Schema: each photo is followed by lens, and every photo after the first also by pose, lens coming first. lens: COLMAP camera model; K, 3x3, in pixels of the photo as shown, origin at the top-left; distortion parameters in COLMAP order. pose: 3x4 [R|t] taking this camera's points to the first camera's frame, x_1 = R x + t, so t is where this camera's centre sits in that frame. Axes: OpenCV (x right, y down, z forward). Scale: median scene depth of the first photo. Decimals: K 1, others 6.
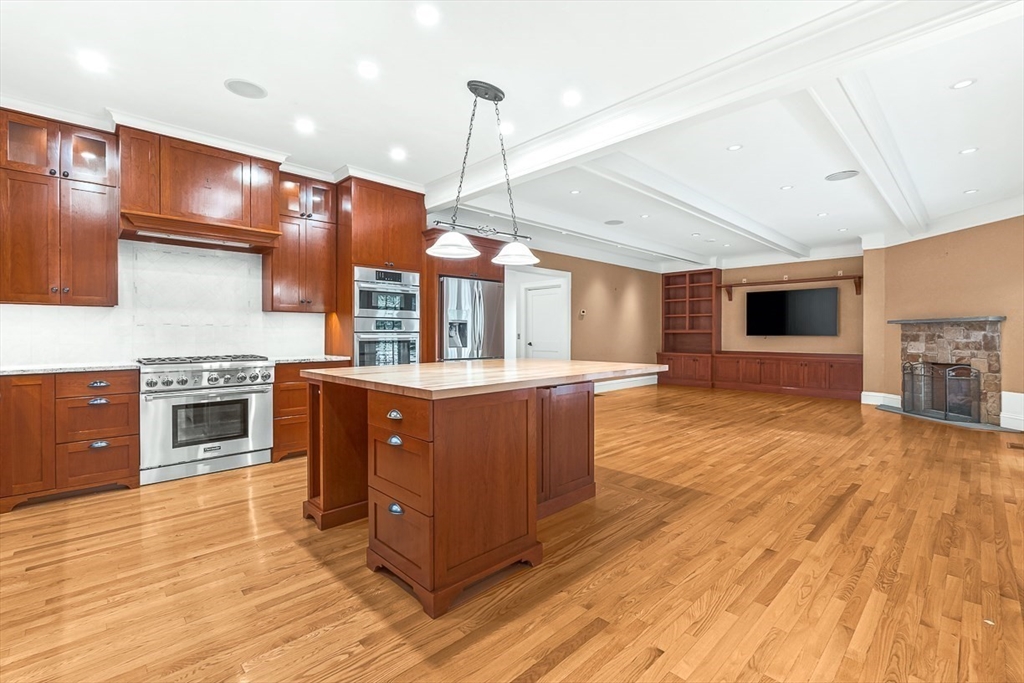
lens RADIAL K [[454.4, 0, 504.6], [0, 454.4, 336.7], [0, 0, 1]] dist [-0.001149, 0.000035]
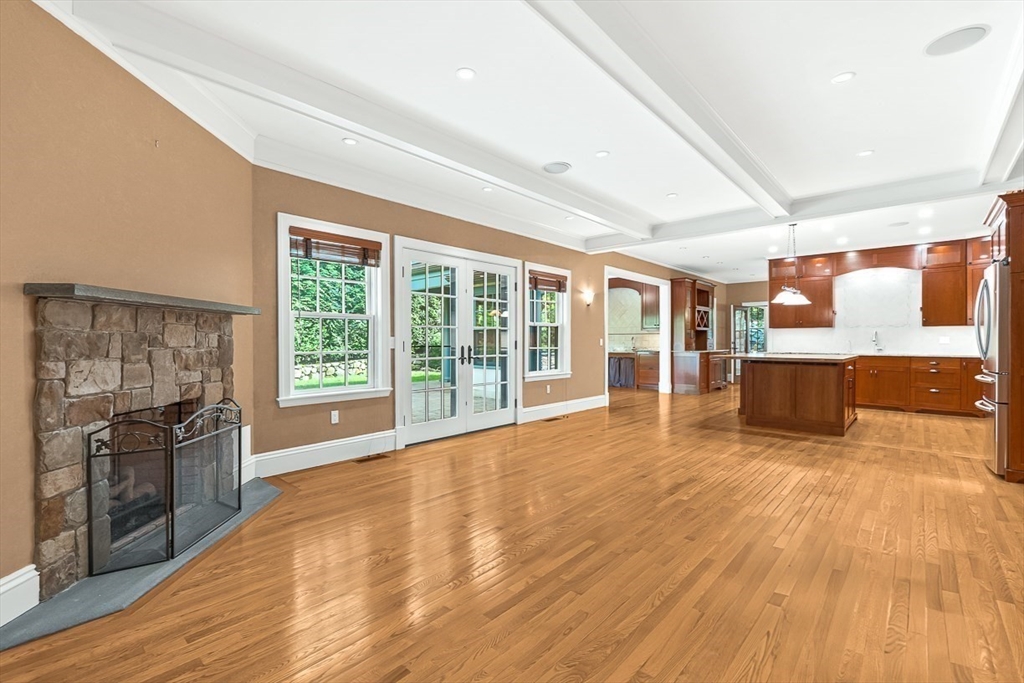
lens RADIAL K [[454.4, 0, 517.8], [0, 454.4, 342.5], [0, 0, 1]] dist [-0.001149, 0.000035]
pose [[-0.995524, -0.002365, -0.094480, 0.899631], [-0.003454, 0.999929, 0.011372, -0.007064], [0.094447, 0.011647, -0.995462, 1.894150]]
